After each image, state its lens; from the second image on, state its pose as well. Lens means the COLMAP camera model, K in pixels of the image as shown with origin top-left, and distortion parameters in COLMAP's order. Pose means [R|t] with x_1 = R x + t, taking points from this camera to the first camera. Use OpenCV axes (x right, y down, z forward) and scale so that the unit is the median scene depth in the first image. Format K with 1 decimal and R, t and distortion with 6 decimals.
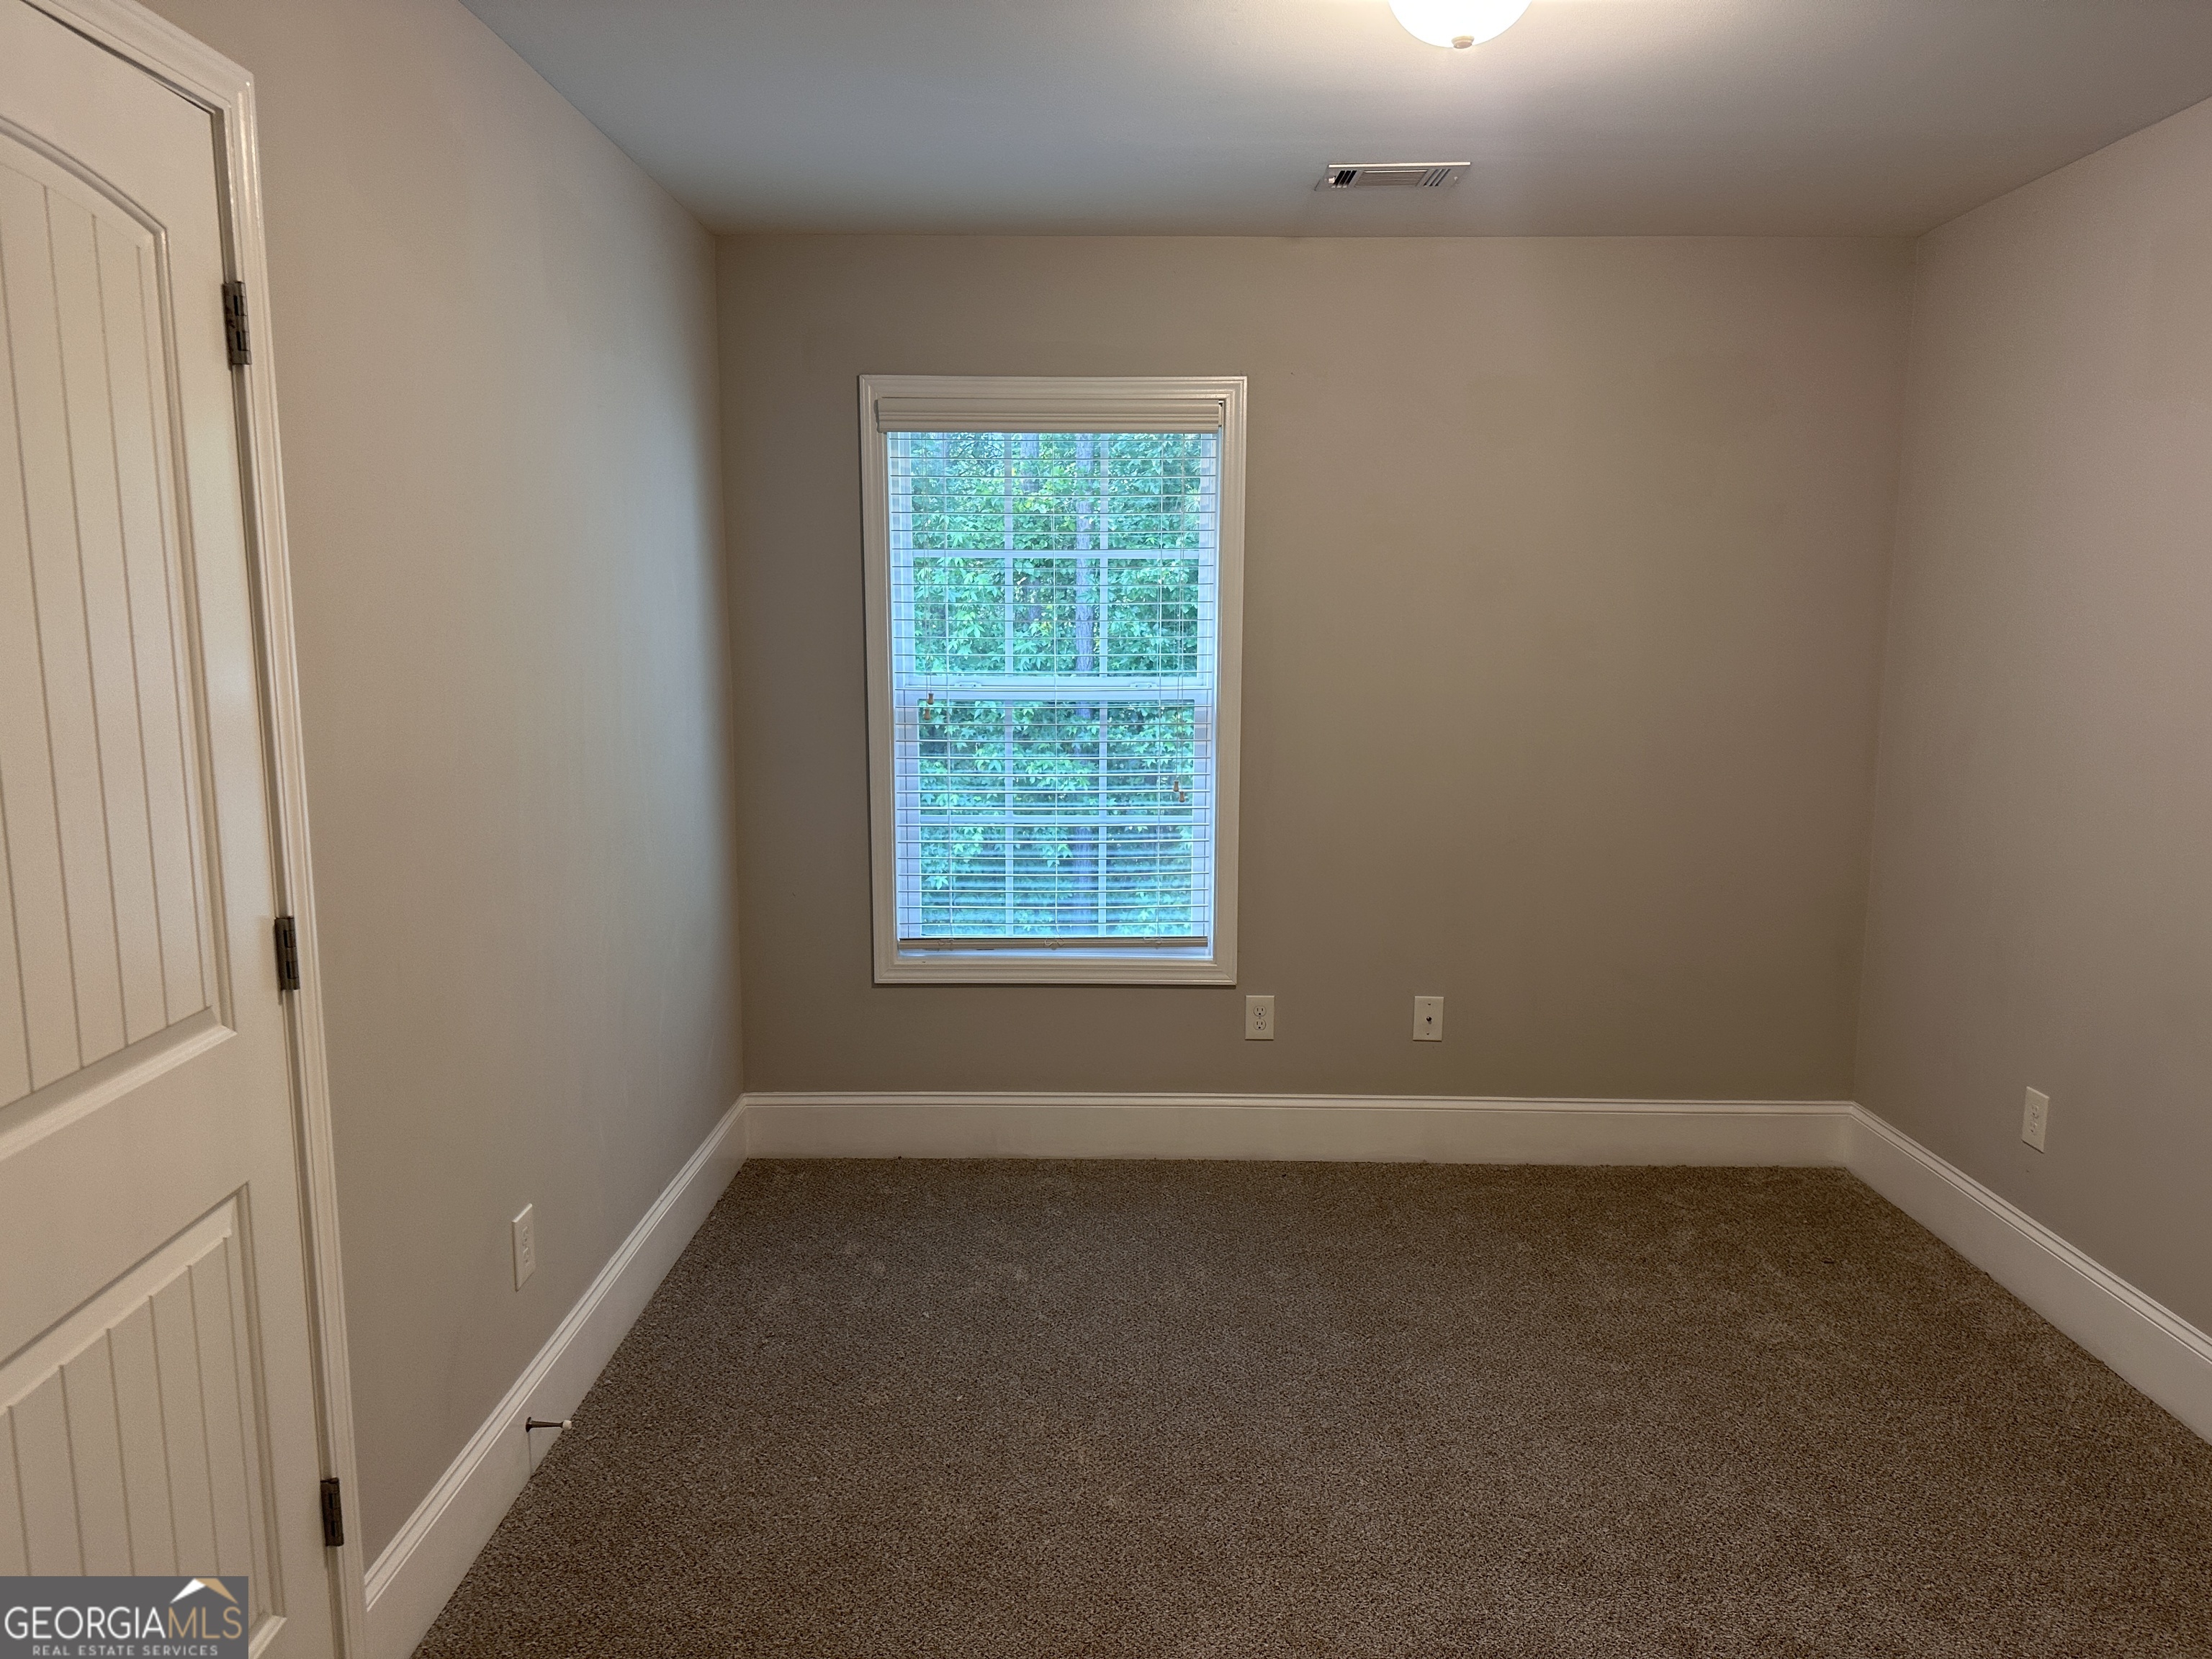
lens RADIAL K [[1549.1, 0, 1097.2], [0, 1549.1, 835.4], [0, 0, 1]] dist [0.023592, -0.035422]
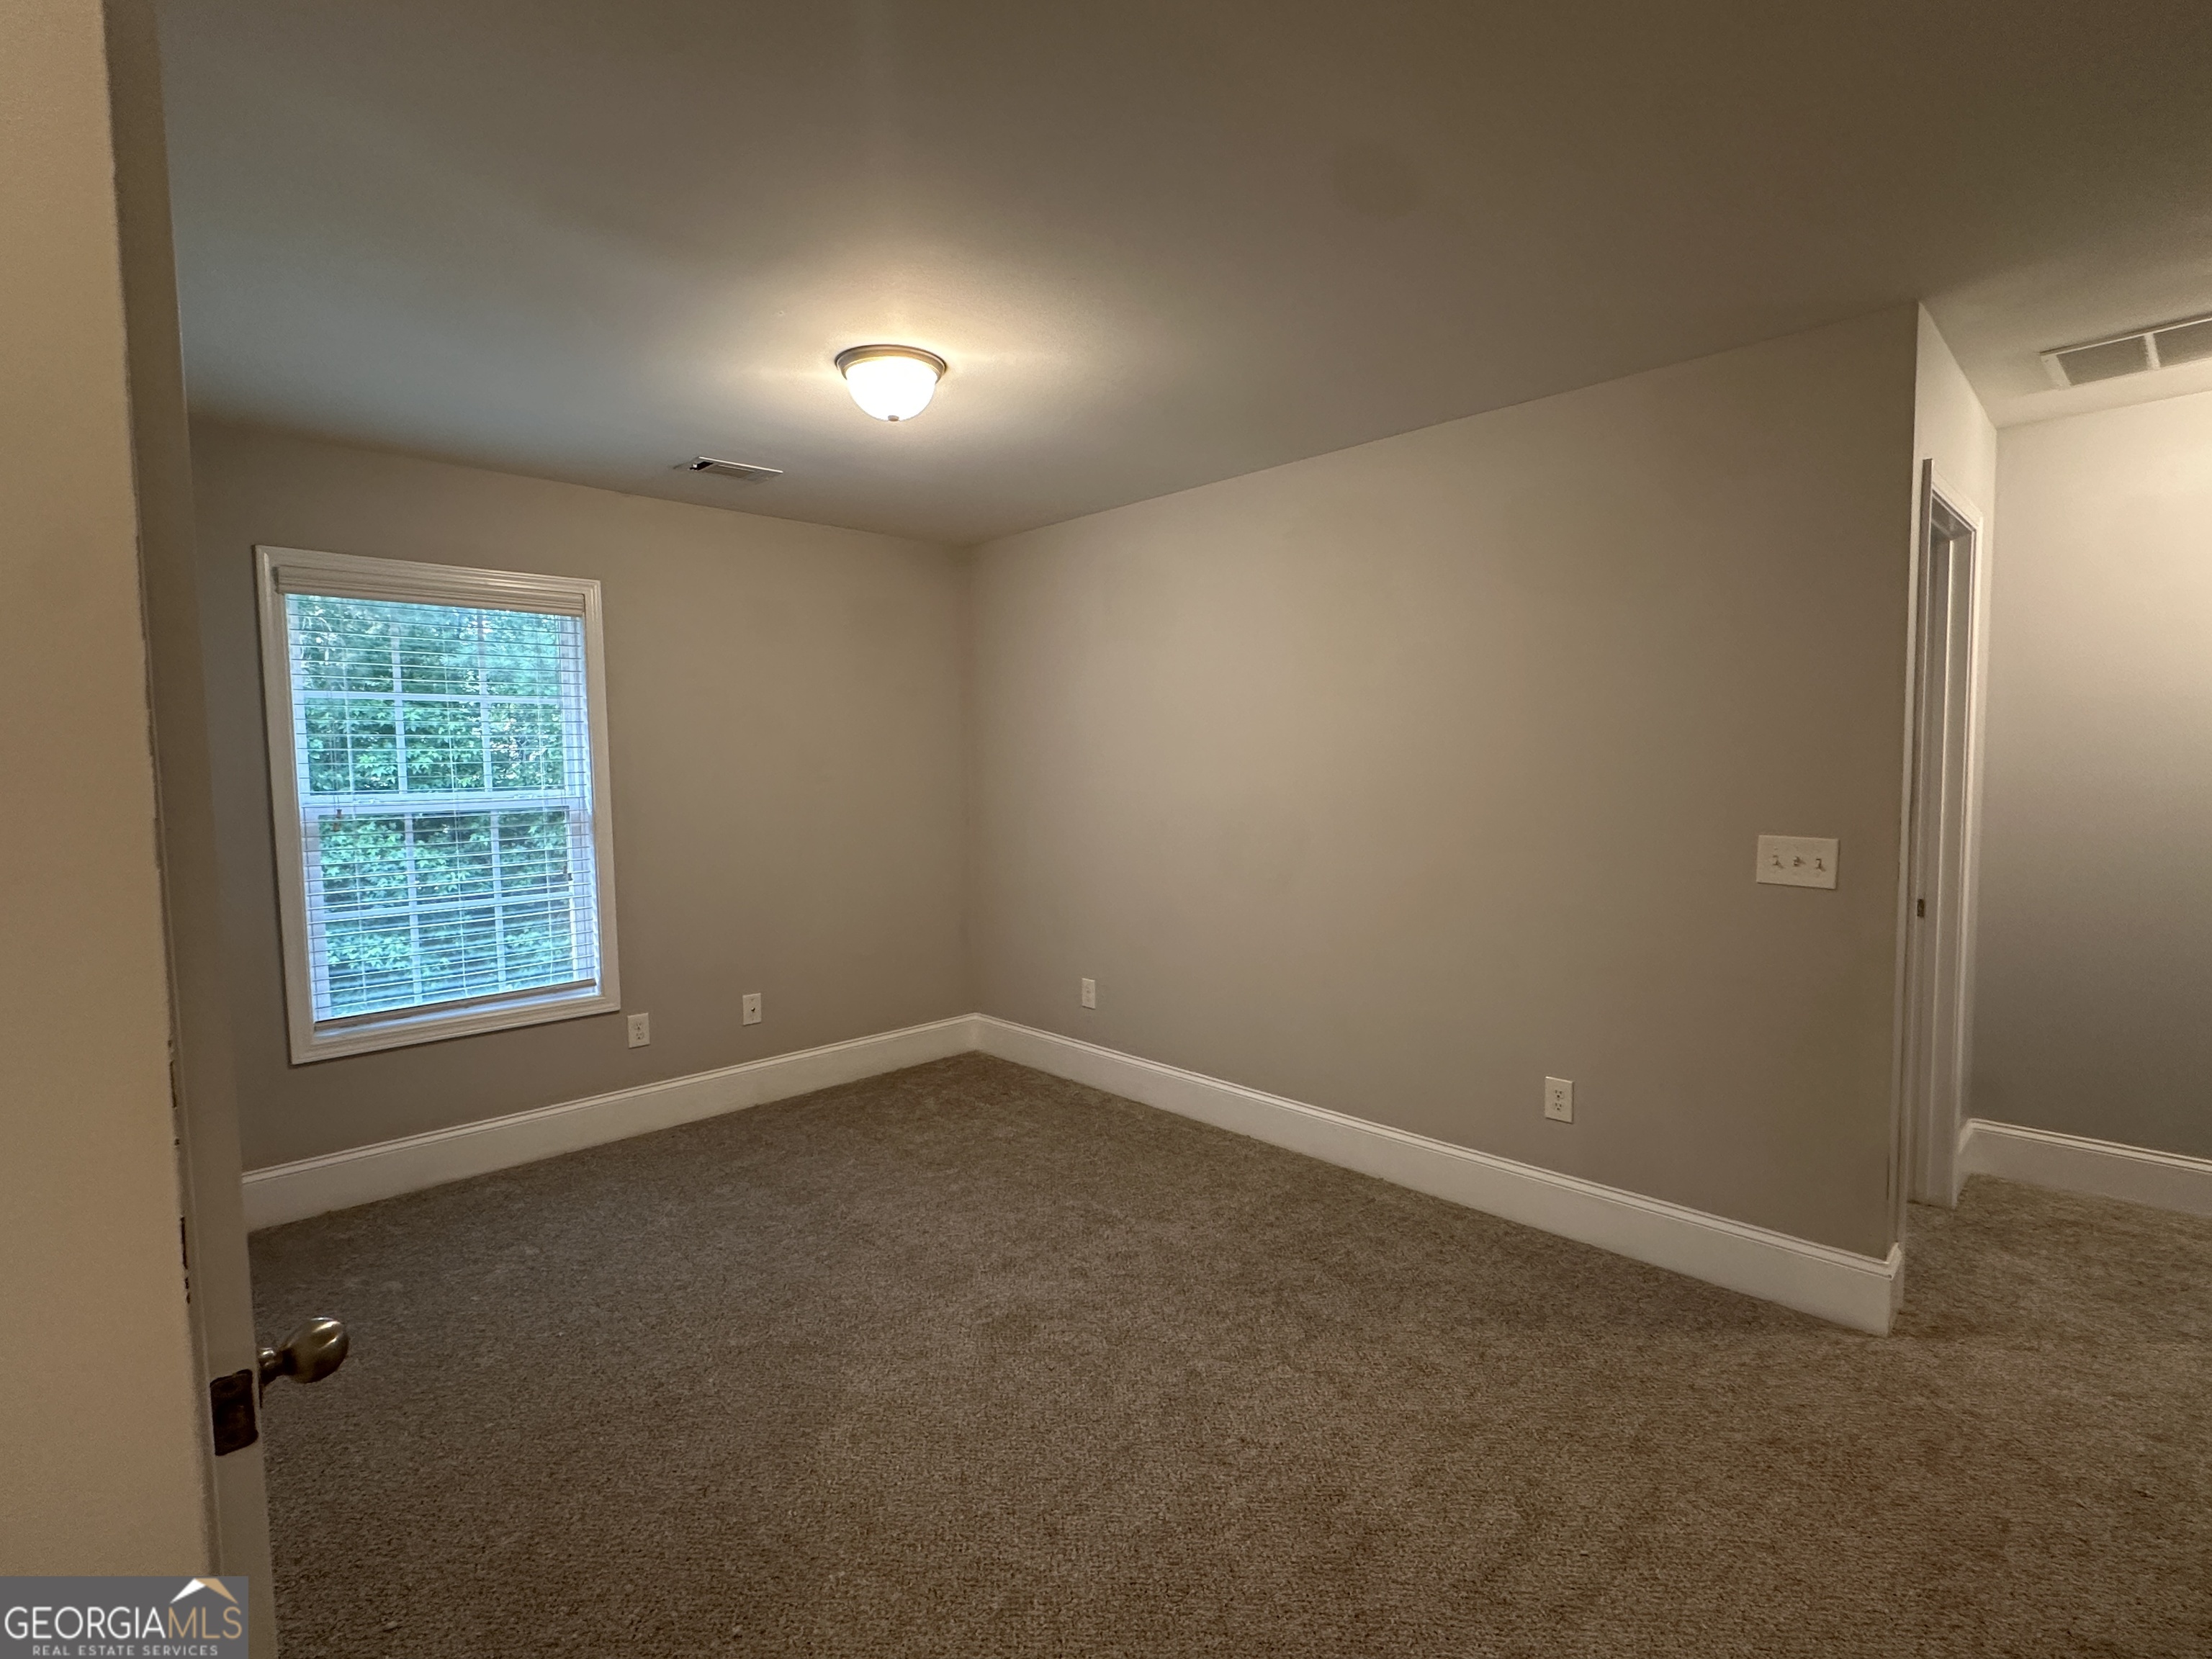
lens RADIAL K [[1036.8, 0, 1110.0], [0, 1036.8, 820.2], [0, 0, 1]] dist [0.004848, -0.000280]
pose [[0.707115, -0.051987, 0.705185, -0.255288], [0.114010, 0.992627, -0.041145, 0.016637], [-0.697847, 0.109493, 0.707829, 0.013634]]
